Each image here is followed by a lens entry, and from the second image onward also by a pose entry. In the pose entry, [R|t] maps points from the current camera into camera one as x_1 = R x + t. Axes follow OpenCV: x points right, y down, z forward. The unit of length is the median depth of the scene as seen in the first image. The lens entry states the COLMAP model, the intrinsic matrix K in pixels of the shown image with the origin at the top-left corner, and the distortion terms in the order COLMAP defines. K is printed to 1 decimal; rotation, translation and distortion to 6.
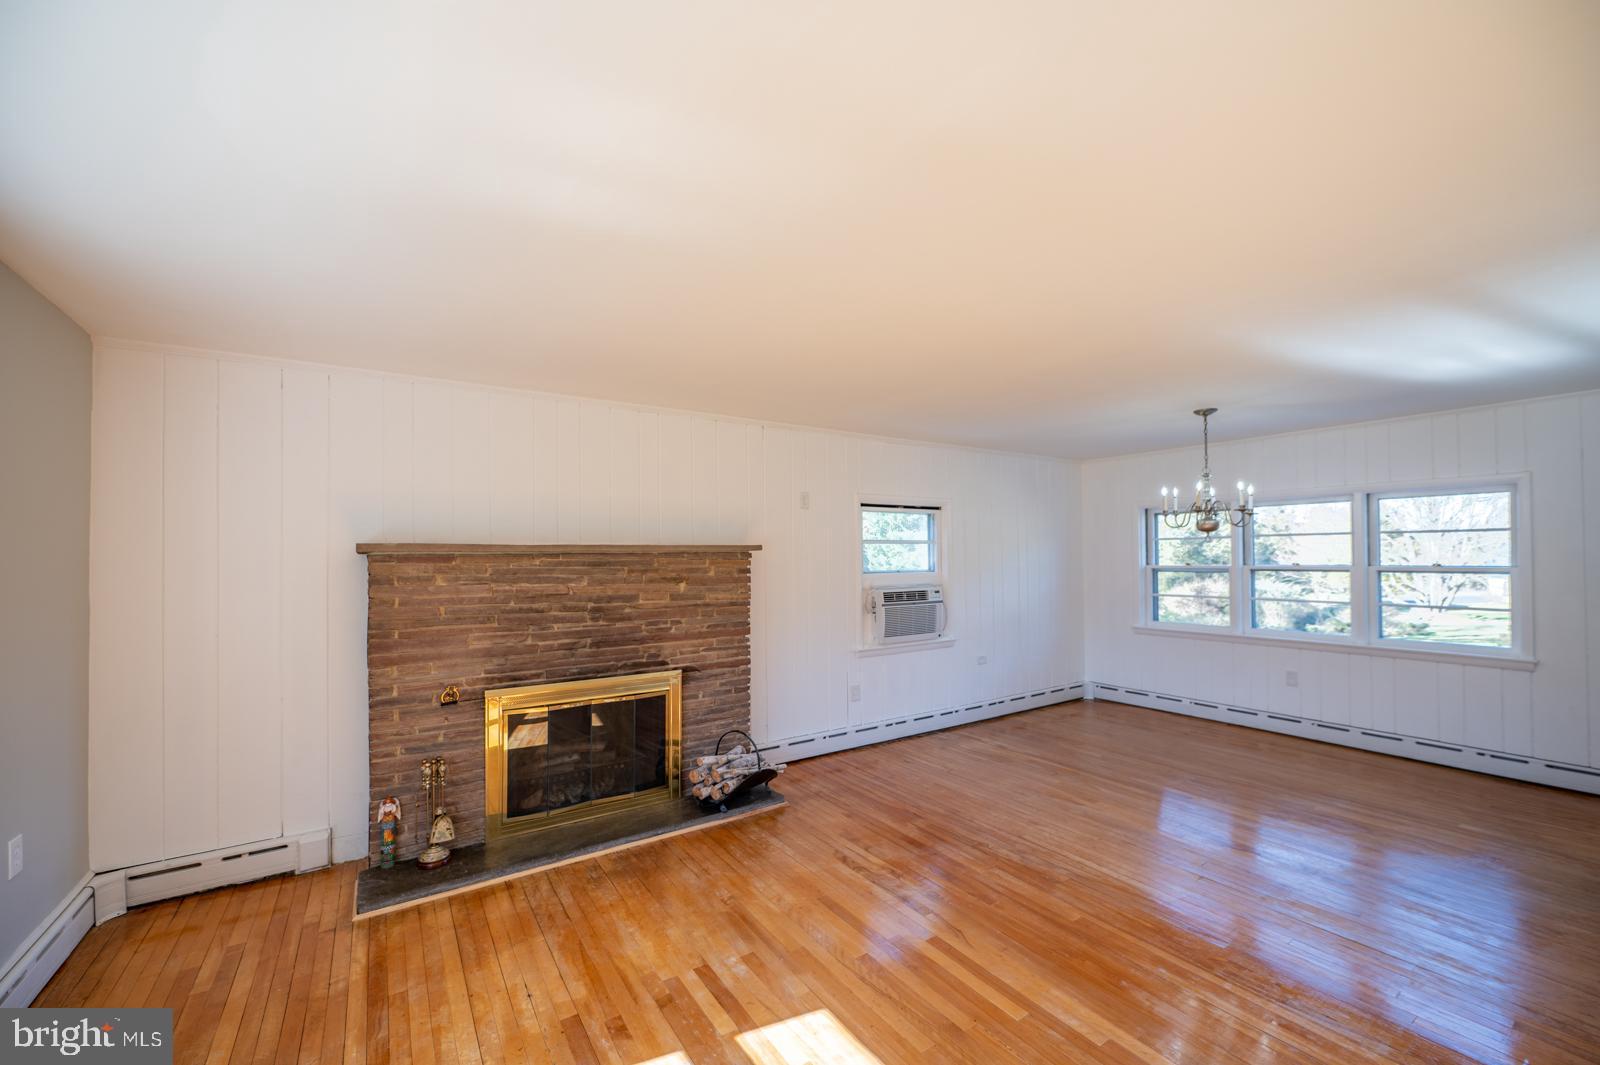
lens RADIAL K [[632.2, 0, 806.4], [0, 632.2, 551.4], [0, 0, 1]] dist [-0.003392, -0.002132]
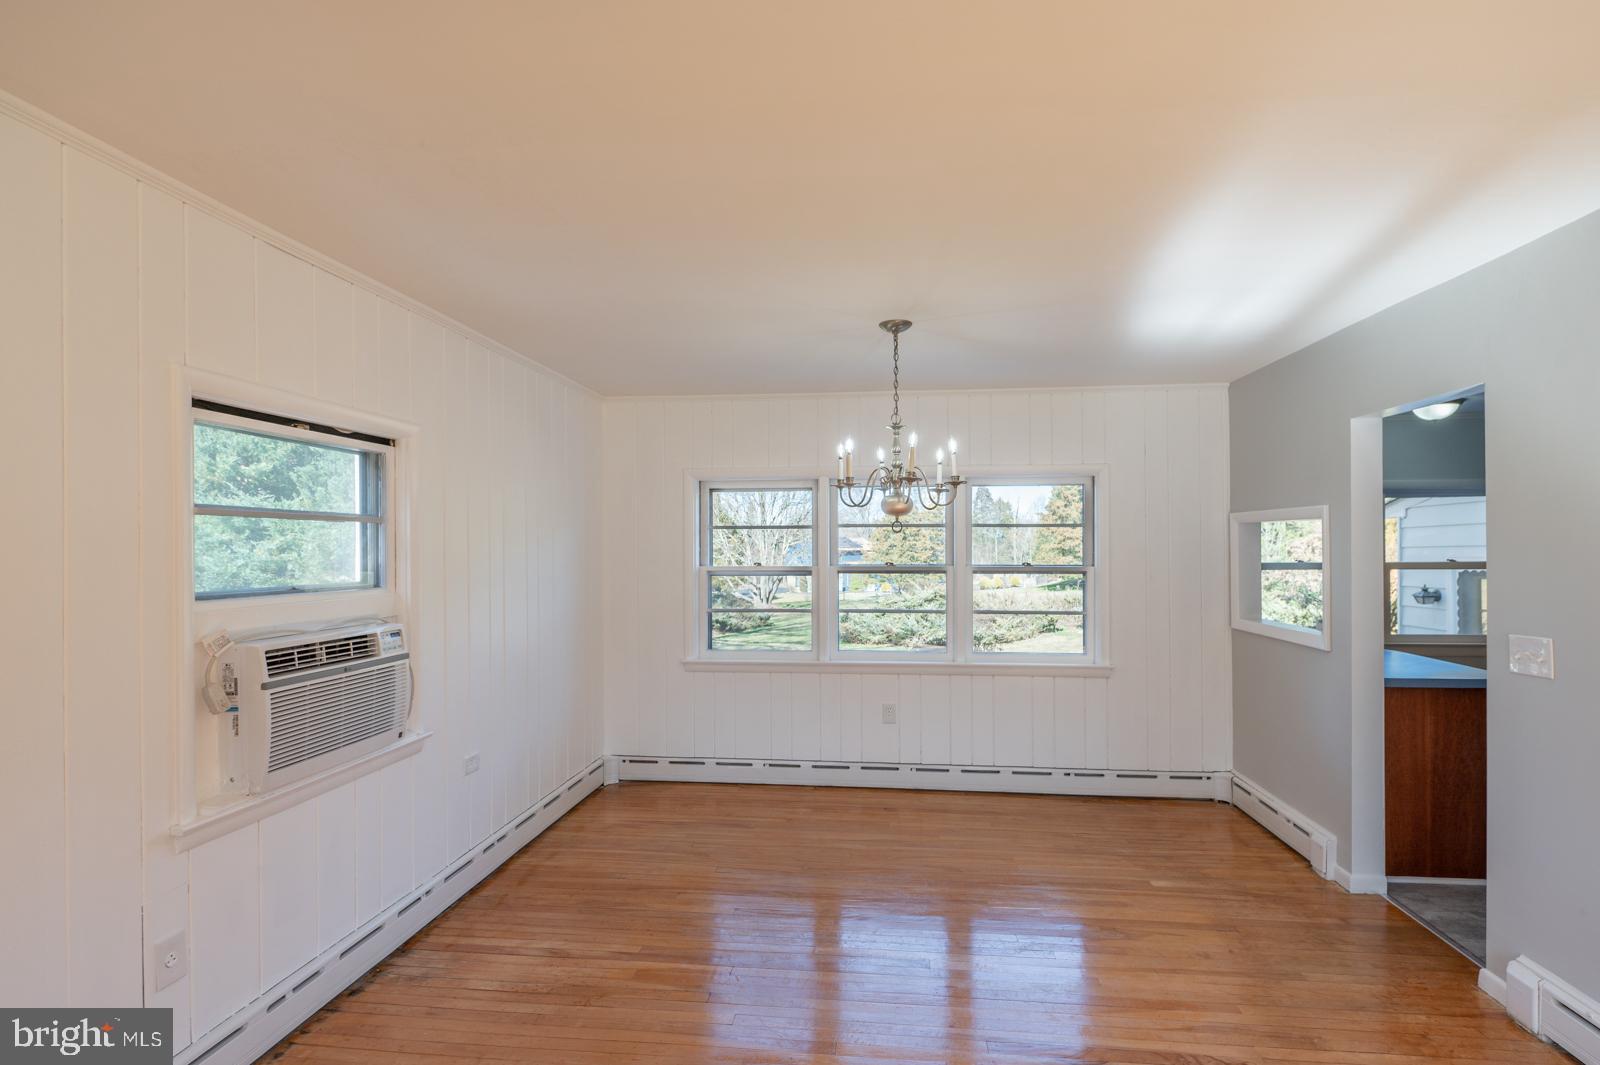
lens RADIAL K [[788.1, 0, 810.1], [0, 788.1, 548.4], [0, 0, 1]] dist [-0.004551, 0.001846]
pose [[0.642158, 0.007287, 0.766538, -0.032437], [-0.010896, 0.999941, -0.000378, 0.004172], [-0.766495, -0.008109, 0.642199, 0.626638]]
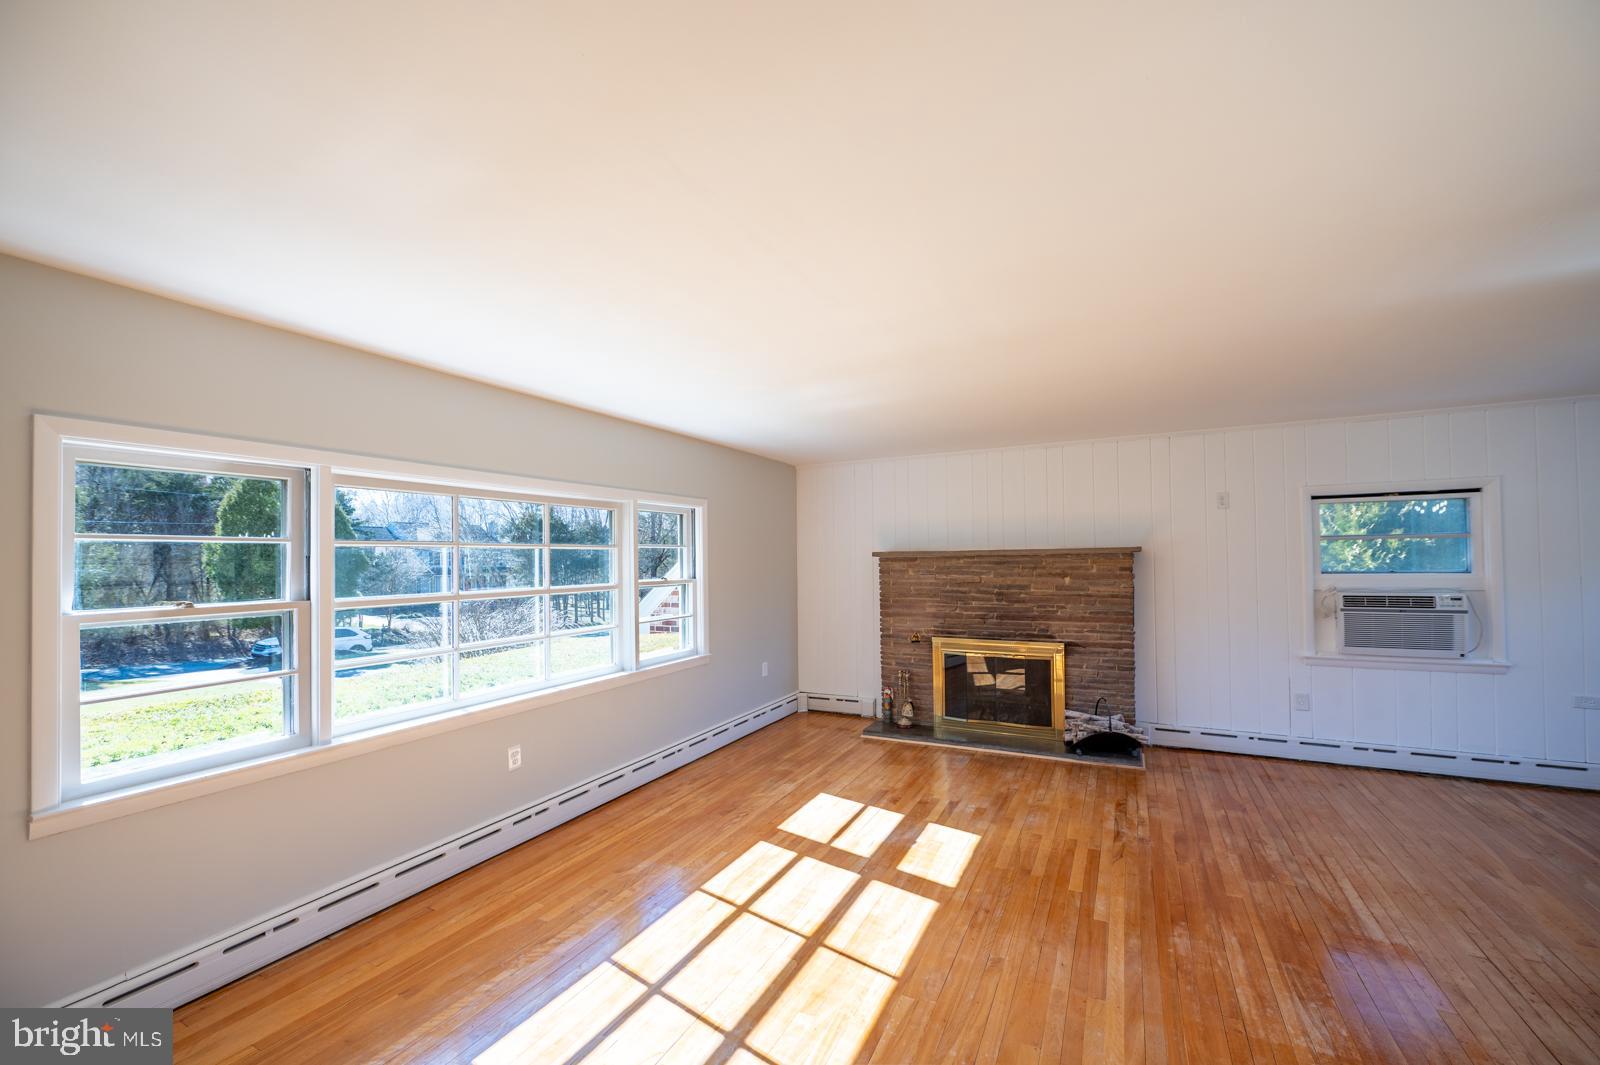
lens RADIAL K [[632.2, 0, 809.9], [0, 632.2, 552.8], [0, 0, 1]] dist [-0.003392, -0.002132]
pose [[0.493832, -0.006936, -0.869530, 0.689842], [0.019921, 0.999796, 0.003339, -0.016065], [0.869329, -0.018971, 0.493869, -0.104273]]
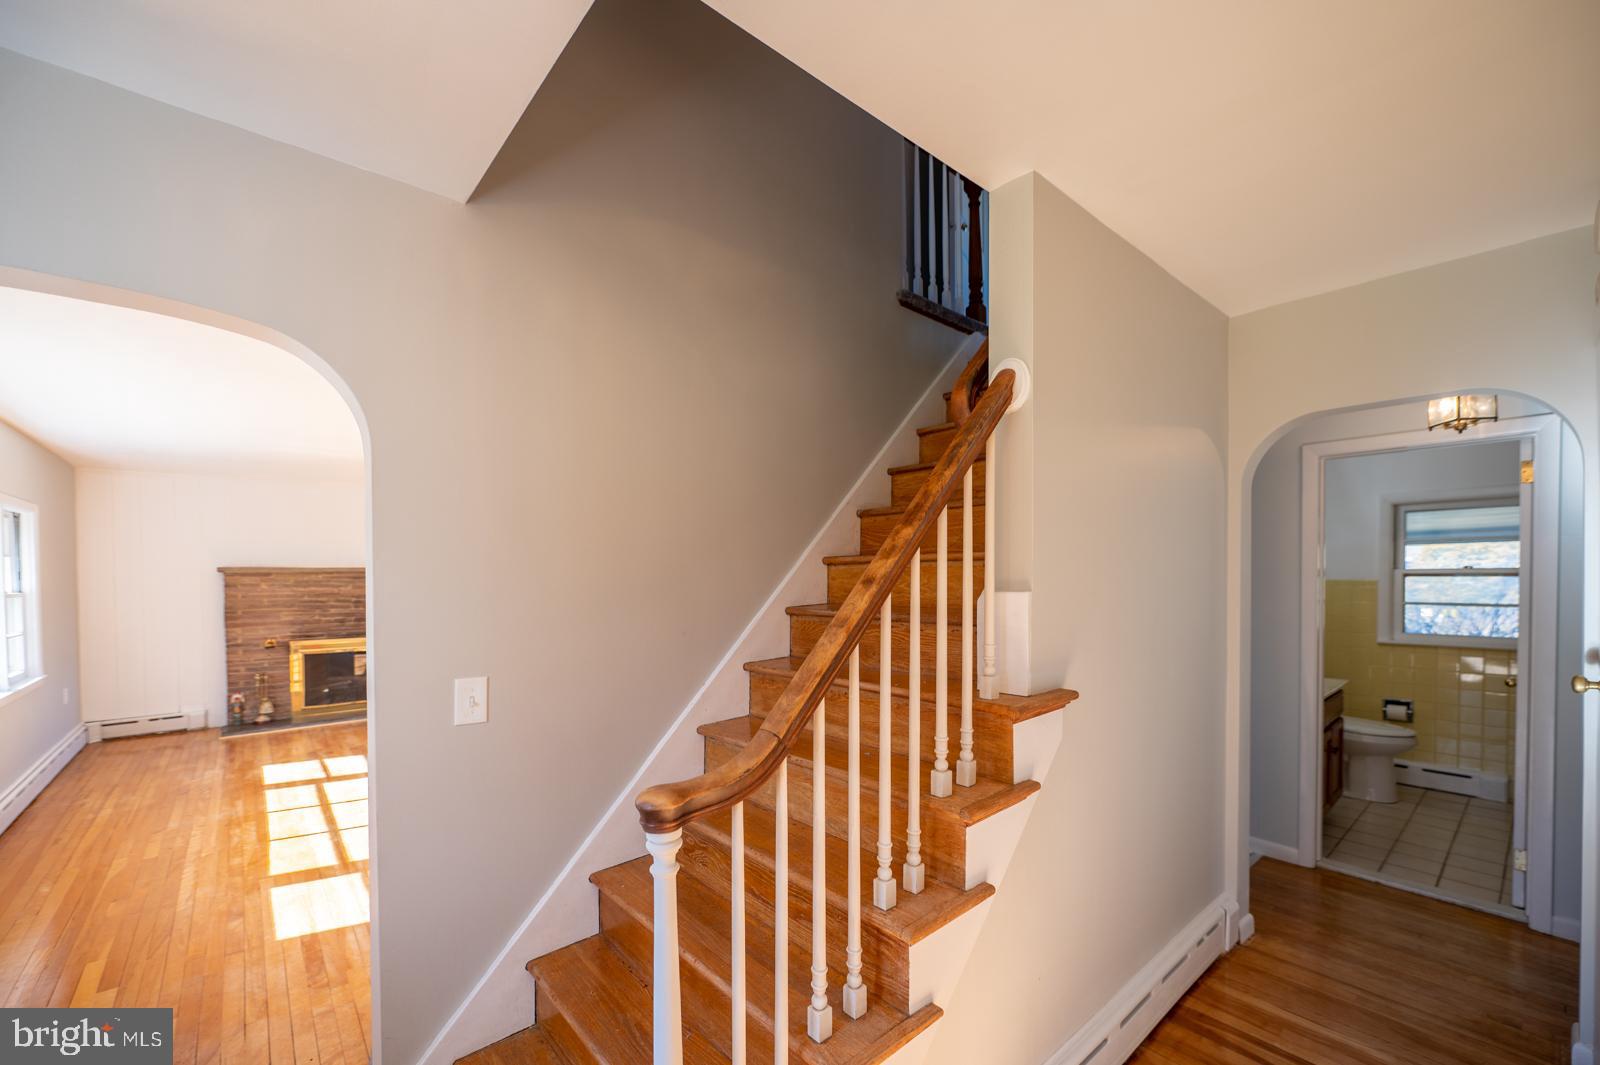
lens RADIAL K [[632.2, 0, 798.0], [0, 632.2, 585.3], [0, 0, 1]] dist [-0.003392, -0.002132]
pose [[0.992494, 0.001010, 0.122290, 0.708770], [-0.004393, 0.999615, 0.027398, -0.014215], [-0.122215, -0.027729, 0.992116, -0.983543]]
